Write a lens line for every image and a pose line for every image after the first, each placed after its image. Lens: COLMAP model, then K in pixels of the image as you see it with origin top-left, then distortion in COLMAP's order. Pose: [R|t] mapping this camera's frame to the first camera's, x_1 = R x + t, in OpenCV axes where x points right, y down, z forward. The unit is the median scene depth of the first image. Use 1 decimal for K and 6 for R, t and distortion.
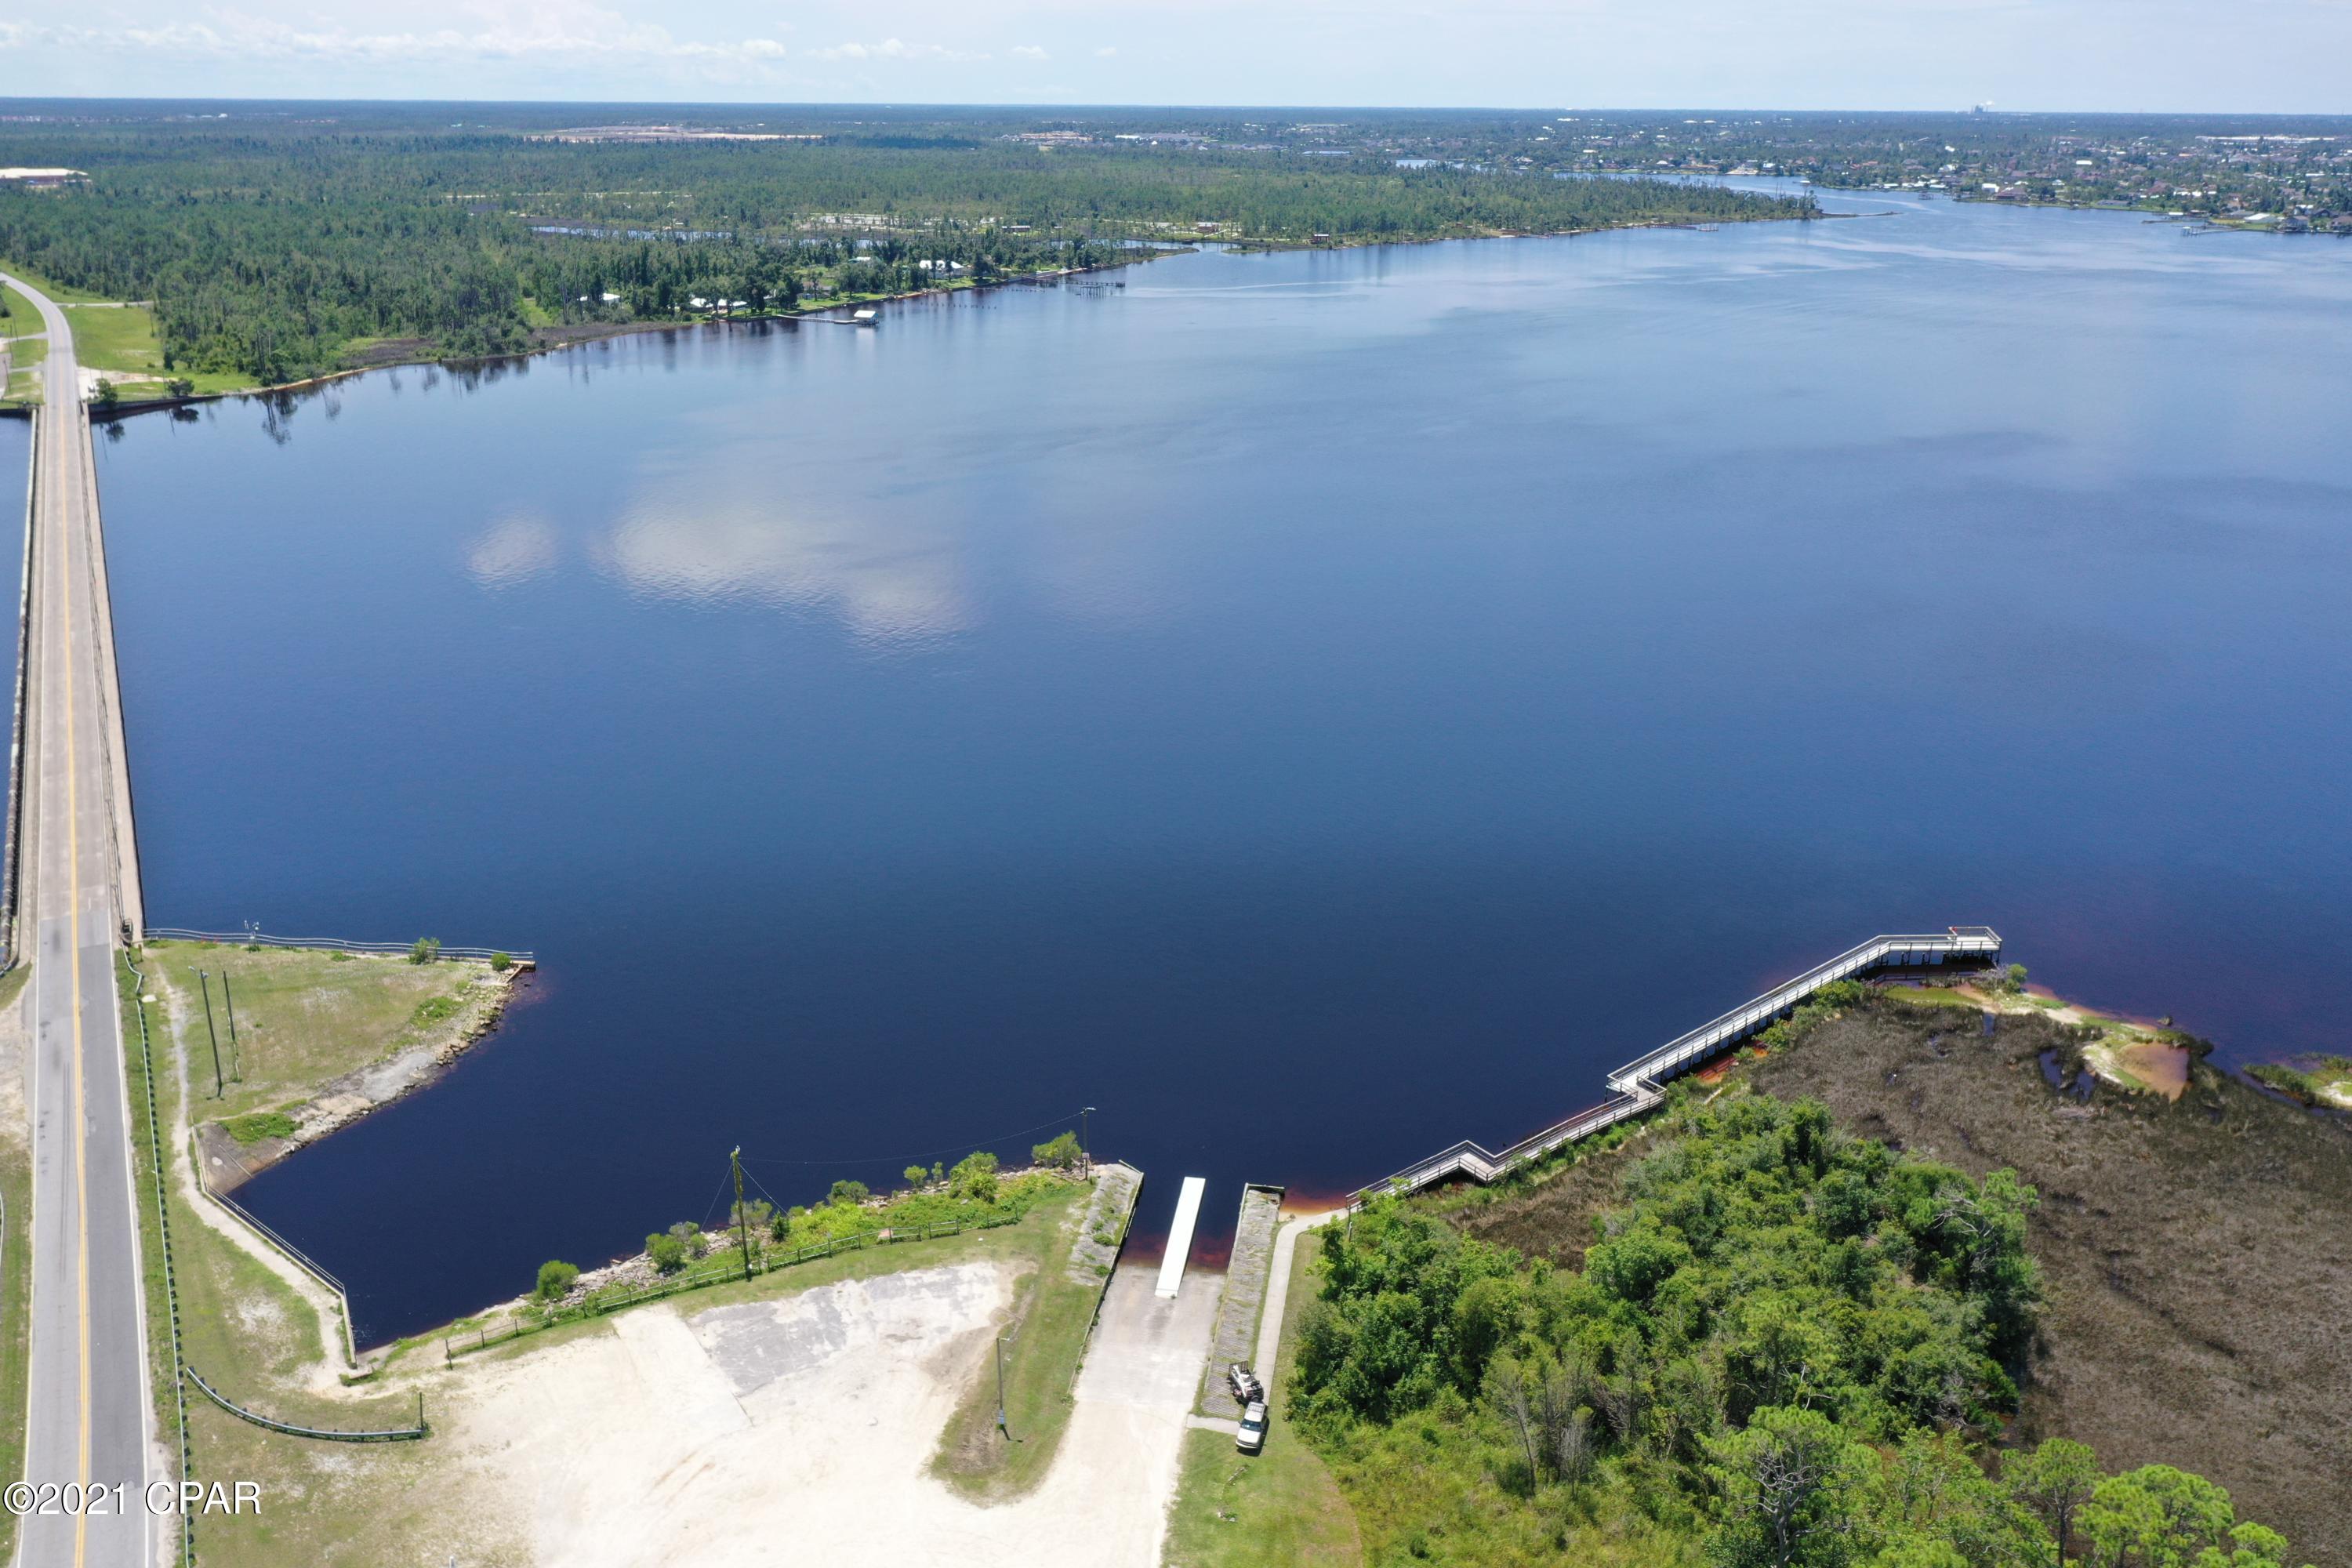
lens RADIAL K [[1868.3, 0, 1163.3], [0, 1868.3, 781.0], [0, 0, 1]] dist [-0.004135, 0.003396]
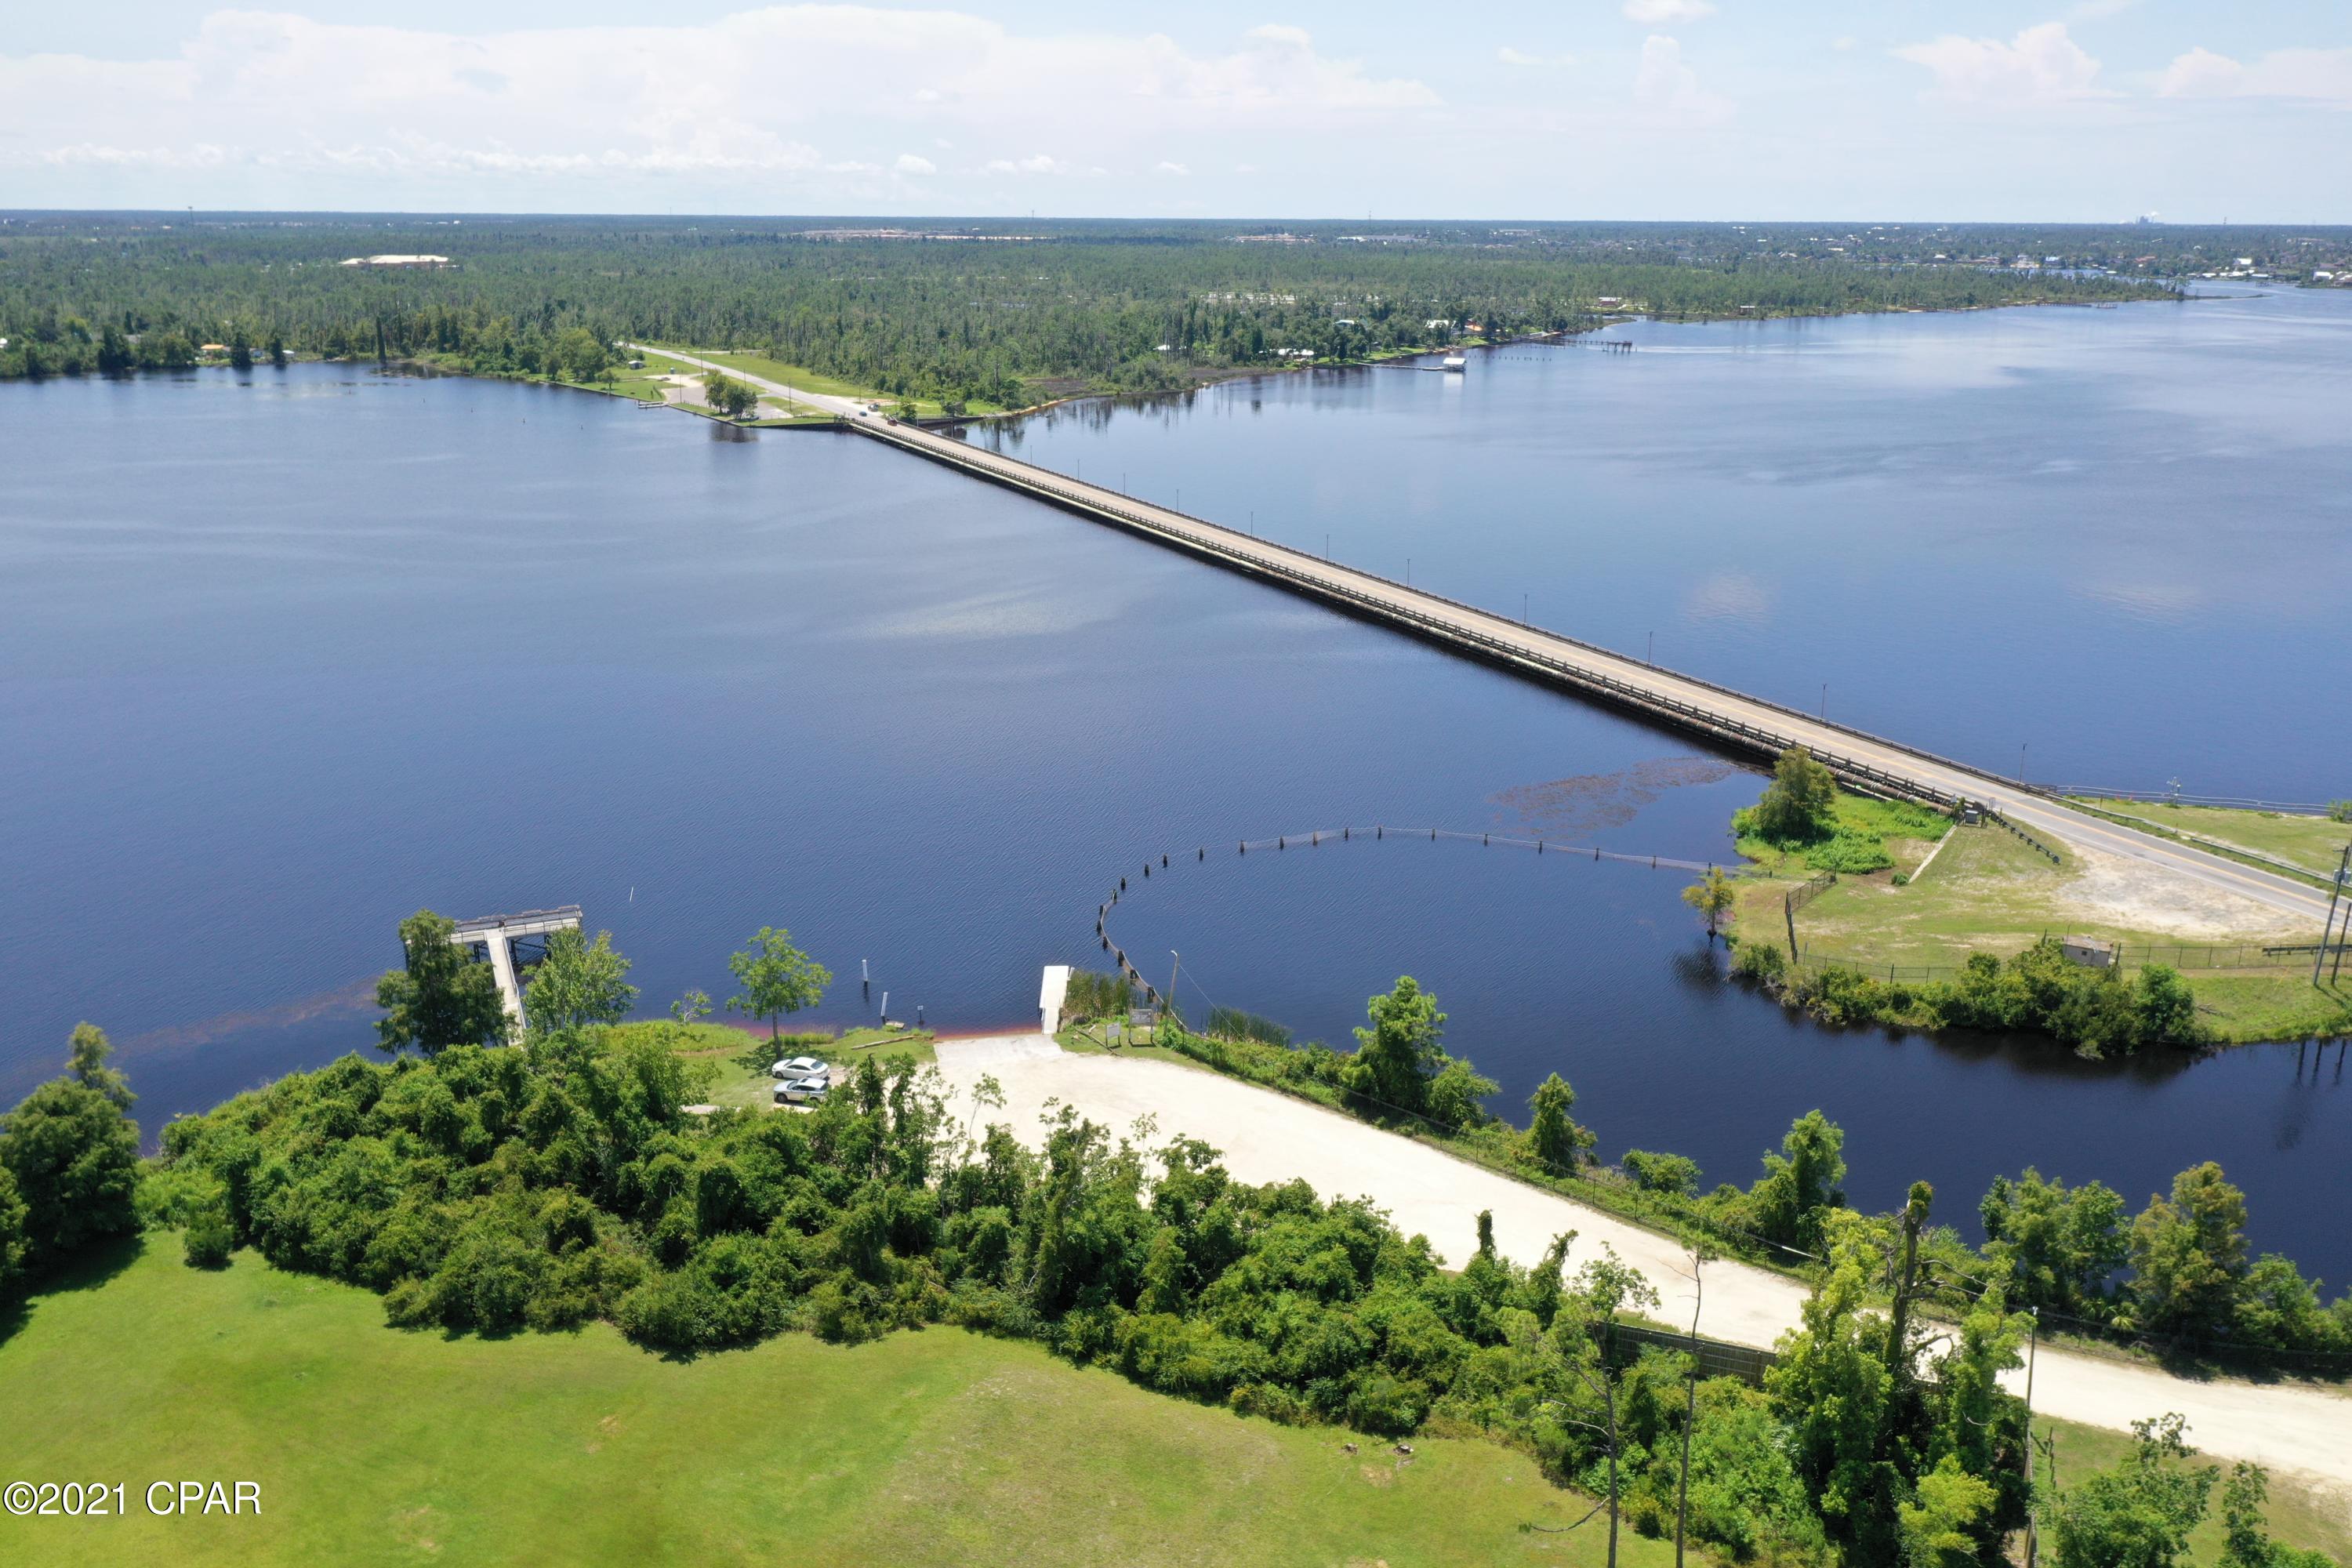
lens RADIAL K [[1868.3, 0, 1176.0], [0, 1868.3, 776.0], [0, 0, 1]] dist [-0.004135, 0.003396]
pose [[0.998654, 0.013244, -0.050145, -0.157671], [-0.016202, 0.998124, -0.059048, 0.022856], [0.049269, 0.059781, 0.996995, -0.002515]]
